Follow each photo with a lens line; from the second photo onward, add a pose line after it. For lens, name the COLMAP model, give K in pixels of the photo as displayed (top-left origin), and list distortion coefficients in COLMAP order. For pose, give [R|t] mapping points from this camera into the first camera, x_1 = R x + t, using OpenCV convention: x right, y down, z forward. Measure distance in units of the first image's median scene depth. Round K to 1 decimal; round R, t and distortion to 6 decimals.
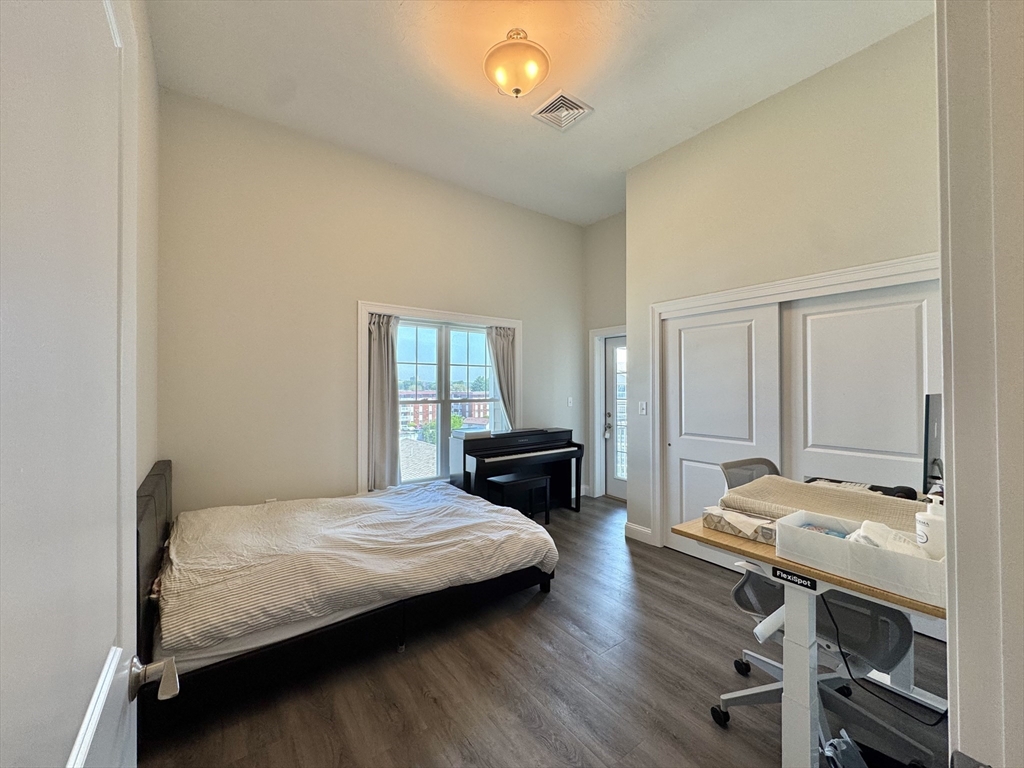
lens RADIAL K [[407.1, 0, 512.0], [0, 407.1, 384.0], [0, 0, 1]] dist [-0.005422, 0.000392]
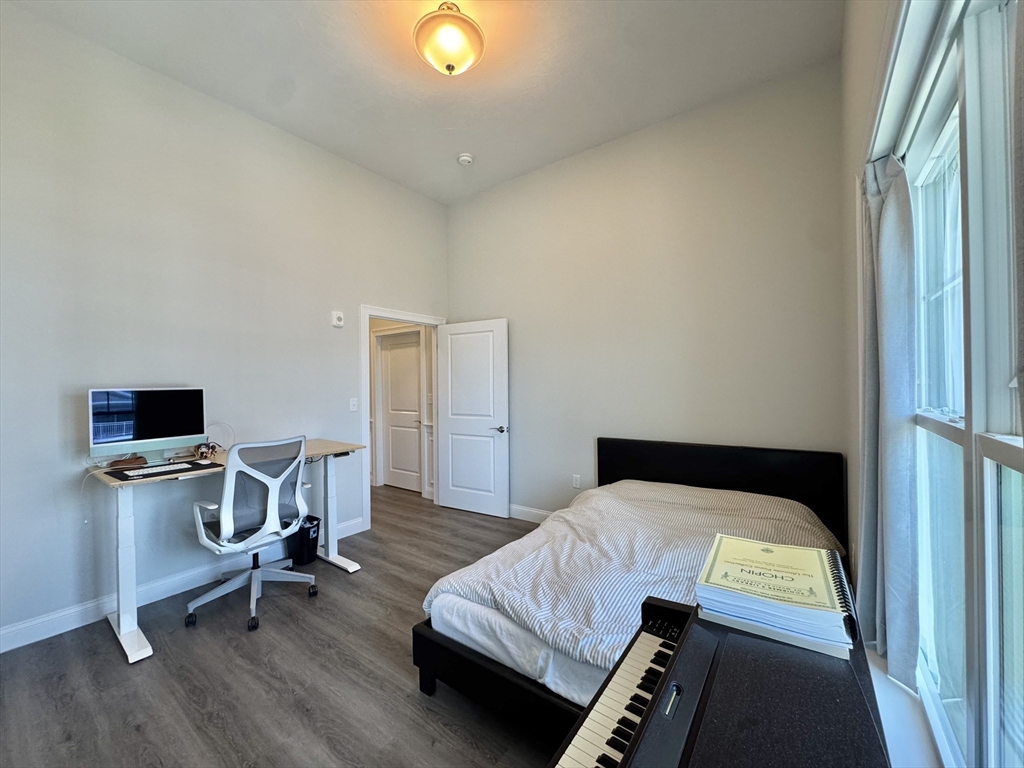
lens RADIAL K [[407.1, 0, 512.0], [0, 407.1, 384.0], [0, 0, 1]] dist [-0.005422, 0.000392]
pose [[-0.959309, 0.013401, -0.282040, 0.104231], [0.016820, 0.999811, -0.009702, 0.021925], [0.281857, -0.014052, -0.959354, 1.329921]]
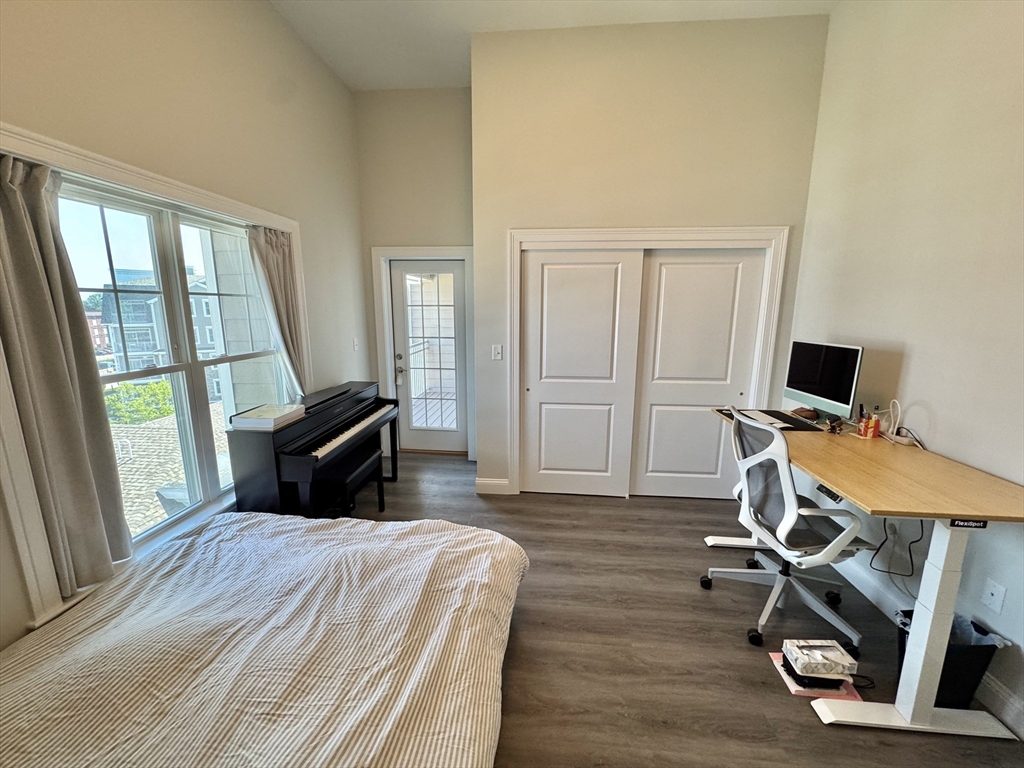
lens RADIAL K [[407.1, 0, 512.0], [0, 407.1, 384.0], [0, 0, 1]] dist [-0.005422, 0.000392]
pose [[0.668368, -0.137087, 0.731089, -0.327507], [-0.007942, 0.981499, 0.191302, -0.044281], [-0.743788, -0.133667, 0.654914, 0.415910]]
